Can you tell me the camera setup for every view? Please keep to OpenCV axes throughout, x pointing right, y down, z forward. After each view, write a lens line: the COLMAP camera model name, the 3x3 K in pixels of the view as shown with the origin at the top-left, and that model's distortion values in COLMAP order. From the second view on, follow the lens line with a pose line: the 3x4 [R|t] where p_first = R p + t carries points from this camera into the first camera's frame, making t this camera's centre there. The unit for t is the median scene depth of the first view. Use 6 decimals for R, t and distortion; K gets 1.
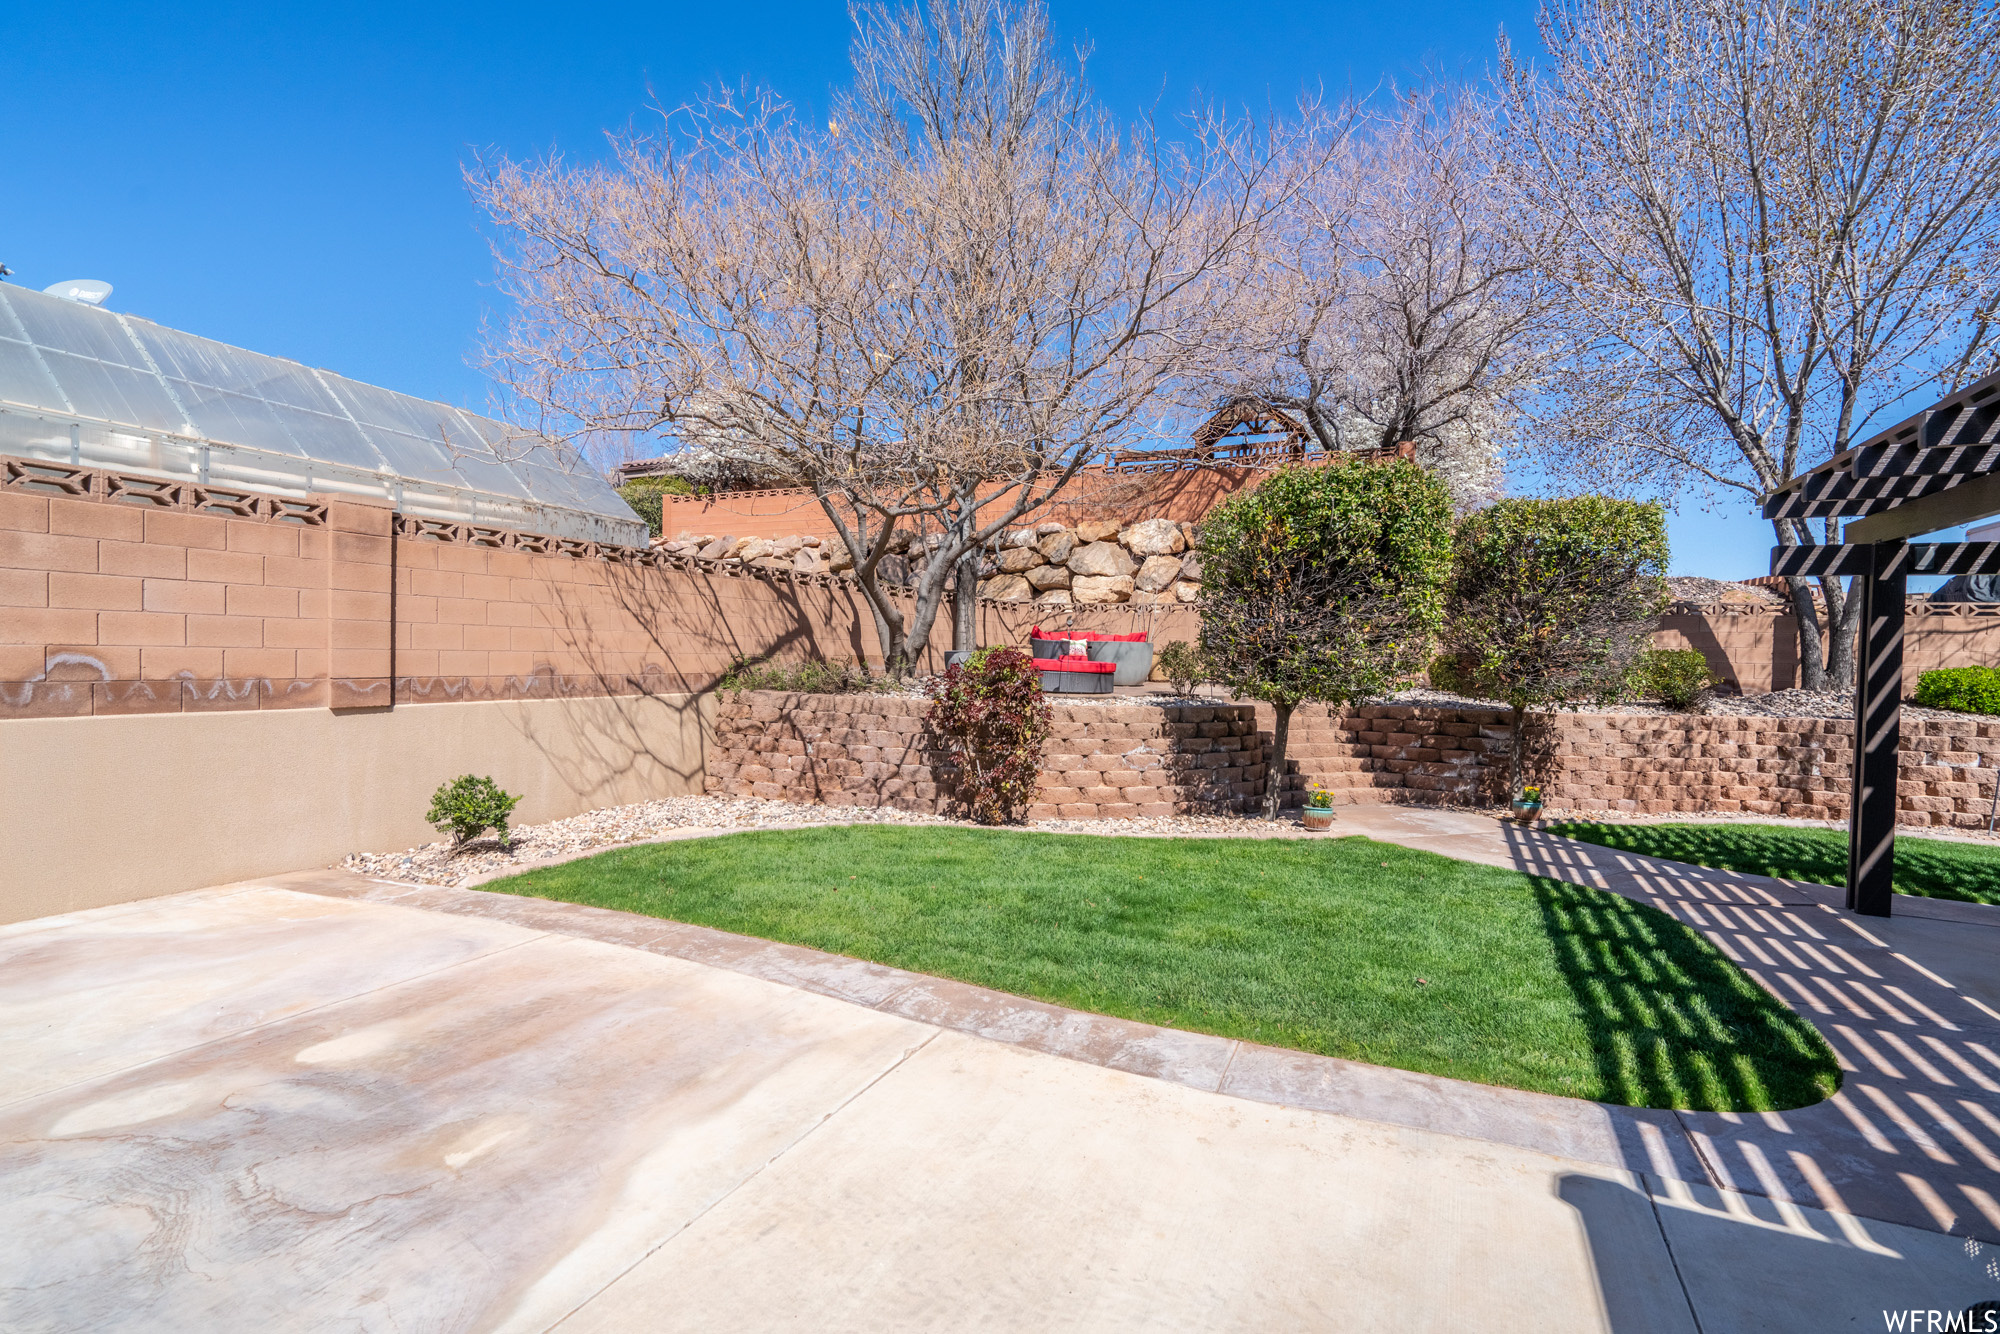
lens RADIAL K [[899.5, 0, 999.9], [0, 899.5, 667.8], [0, 0, 1]] dist [-0.003470, 0.002261]
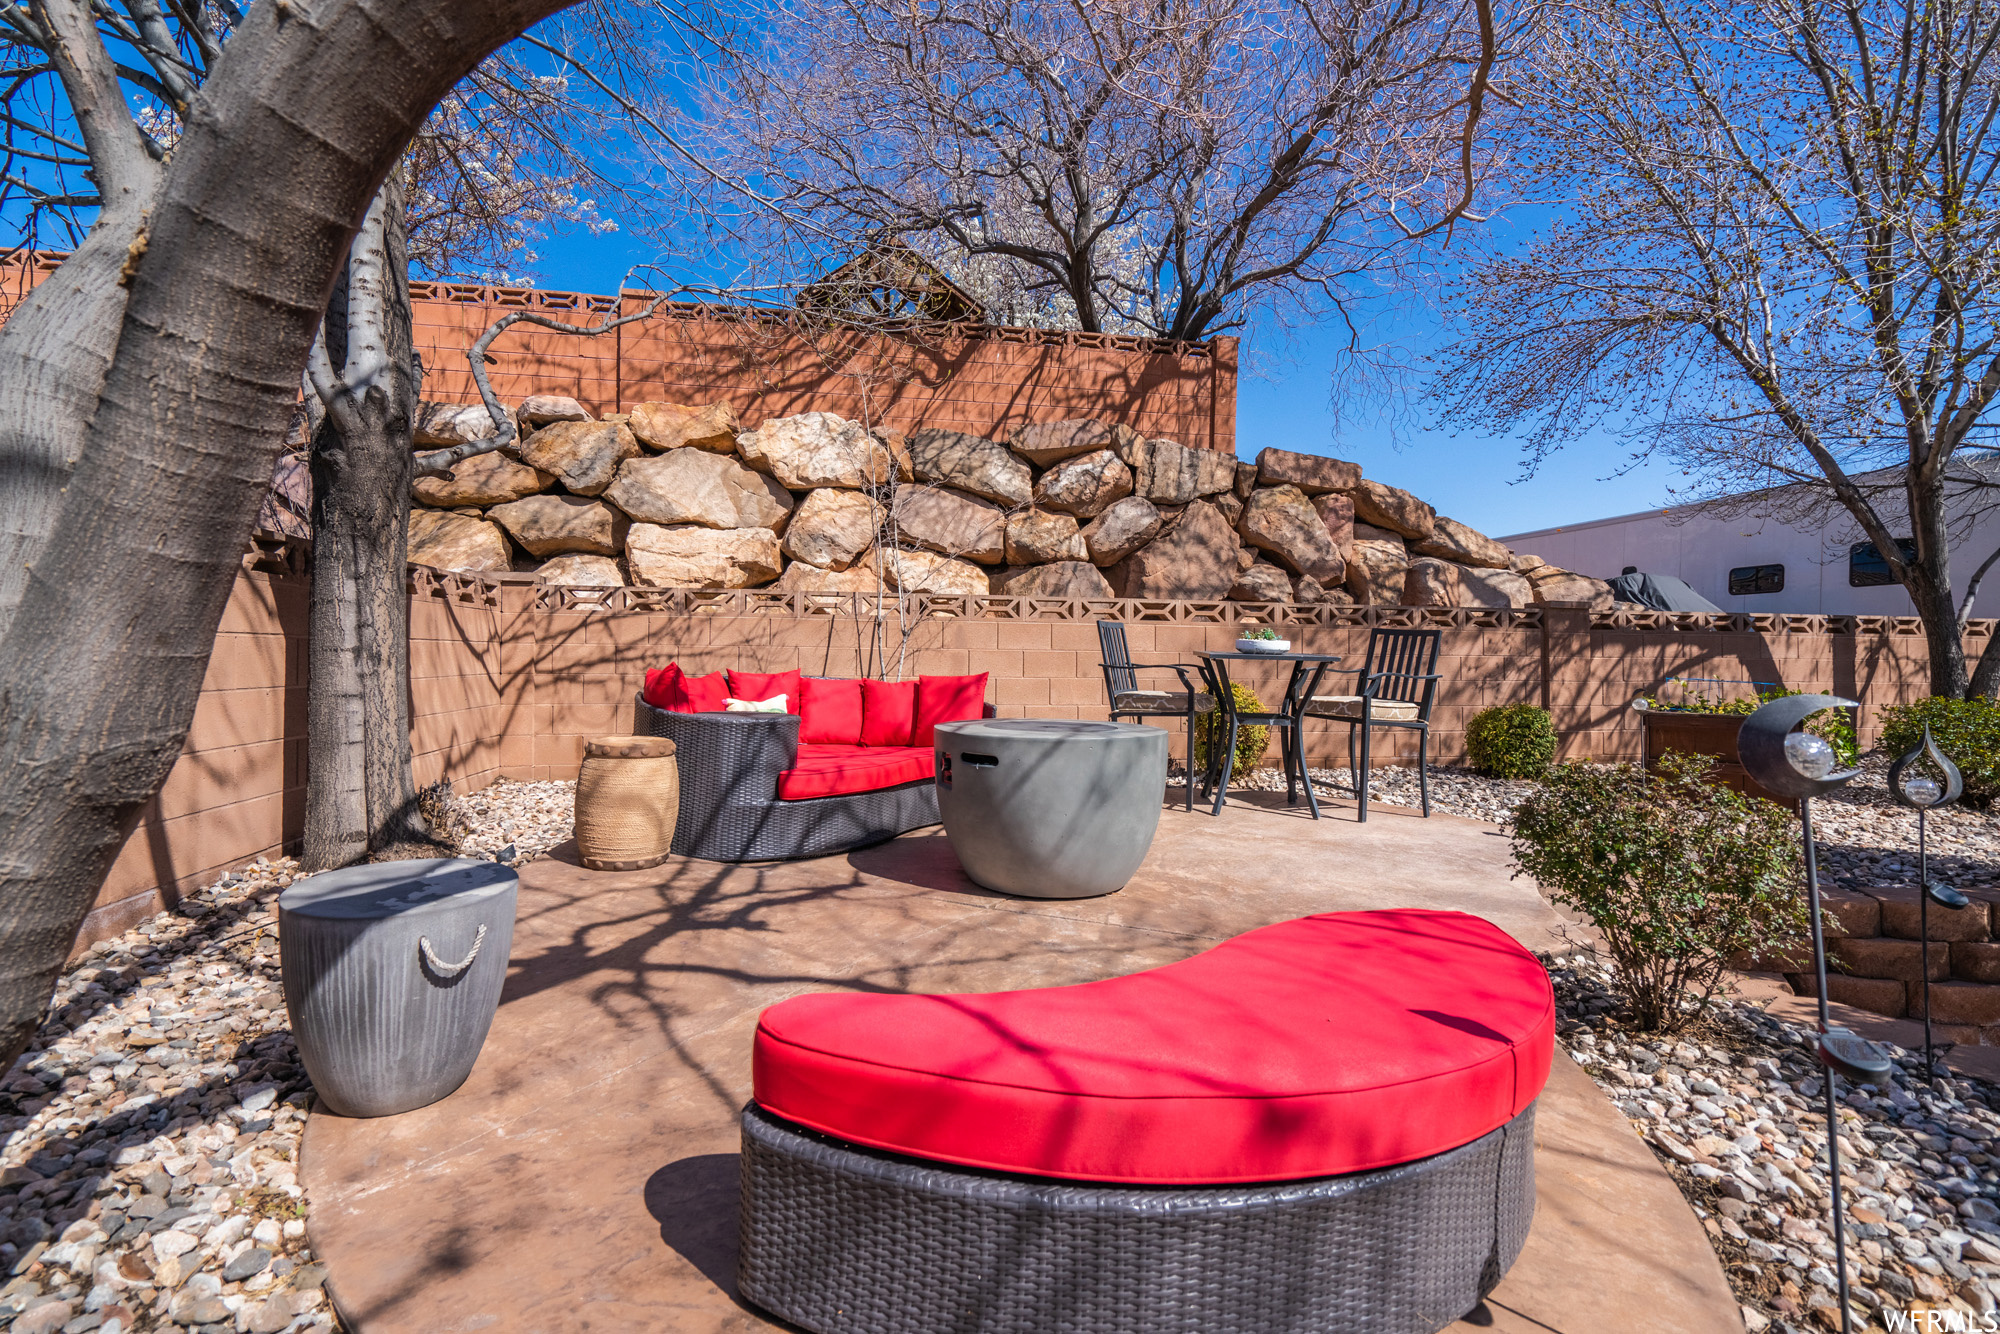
lens RADIAL K [[899.5, 0, 1005.3], [0, 899.5, 665.0], [0, 0, 1]] dist [-0.003470, 0.002261]
pose [[0.788154, -0.027472, 0.614865, -0.040676], [0.021396, 0.999622, 0.017238, -0.039261], [-0.615107, -0.000430, 0.788444, 0.560571]]
